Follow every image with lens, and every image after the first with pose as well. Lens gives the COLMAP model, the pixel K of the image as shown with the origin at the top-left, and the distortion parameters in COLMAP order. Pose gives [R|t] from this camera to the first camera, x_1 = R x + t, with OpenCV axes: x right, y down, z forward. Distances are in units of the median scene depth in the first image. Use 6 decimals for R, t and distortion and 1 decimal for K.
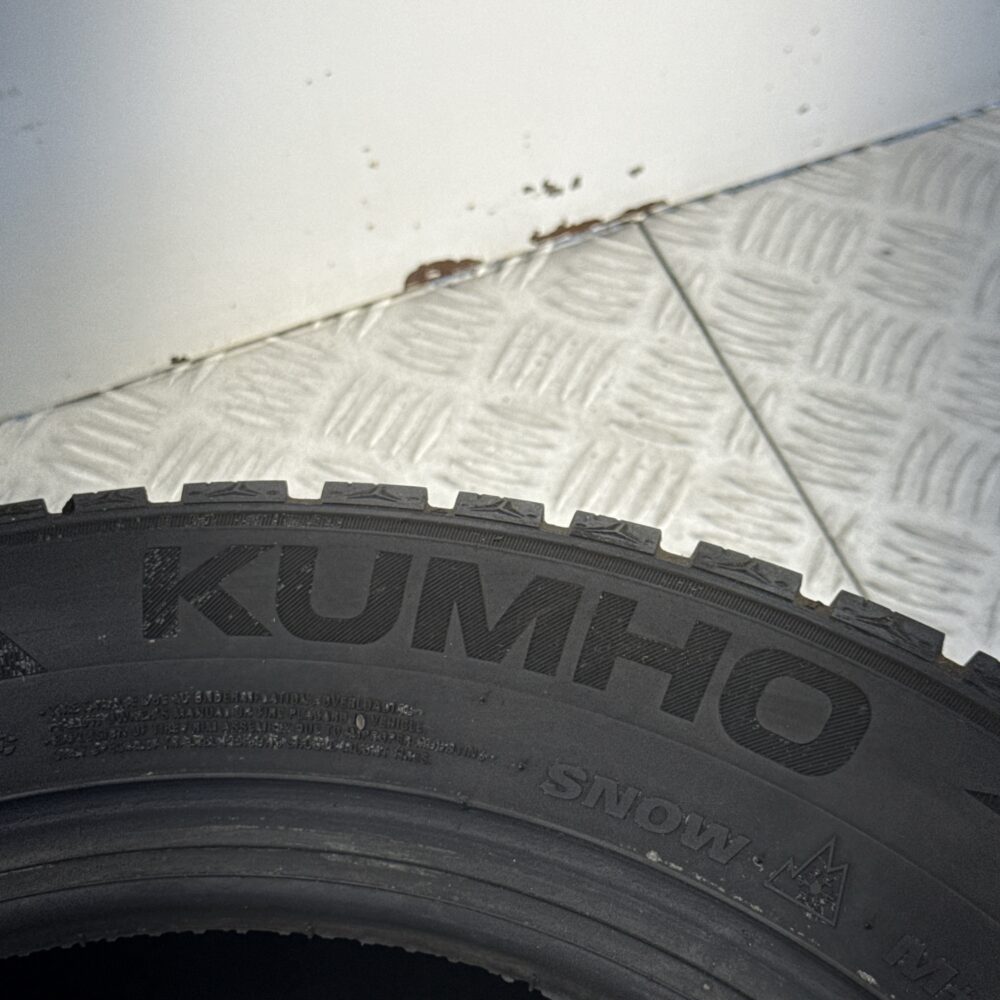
lens RADIAL K [[2004.1, 0, 500.0], [0, 2004.1, 500.0], [0, 0, 1]] dist [0.037945, -0.046953]
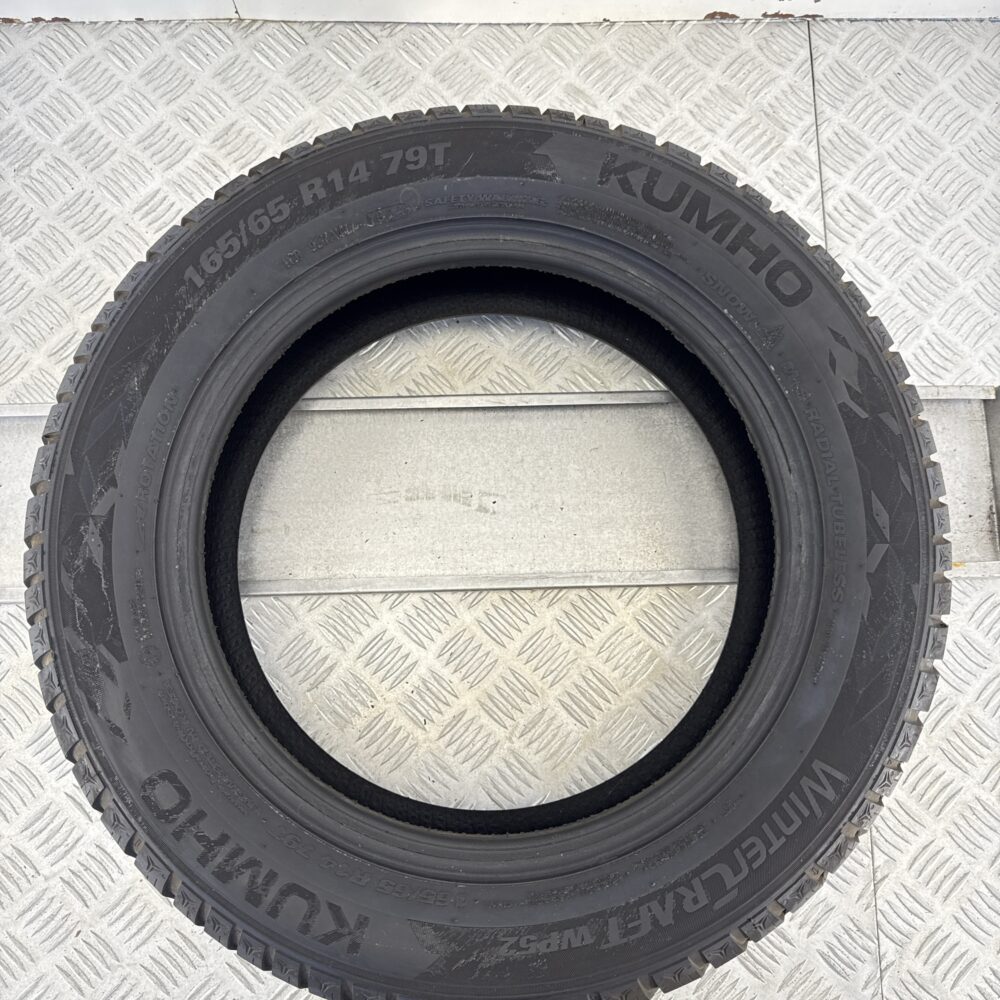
lens RADIAL K [[932.4, 0, 500.0], [0, 932.4, 500.0], [0, 0, 1]] dist [-0.003003, -0.047868]
pose [[0.939792, 0.340716, 0.026517, -0.113689], [-0.308590, 0.812715, 0.494233, -0.113726], [0.146843, -0.472659, 0.868925, -0.270039]]
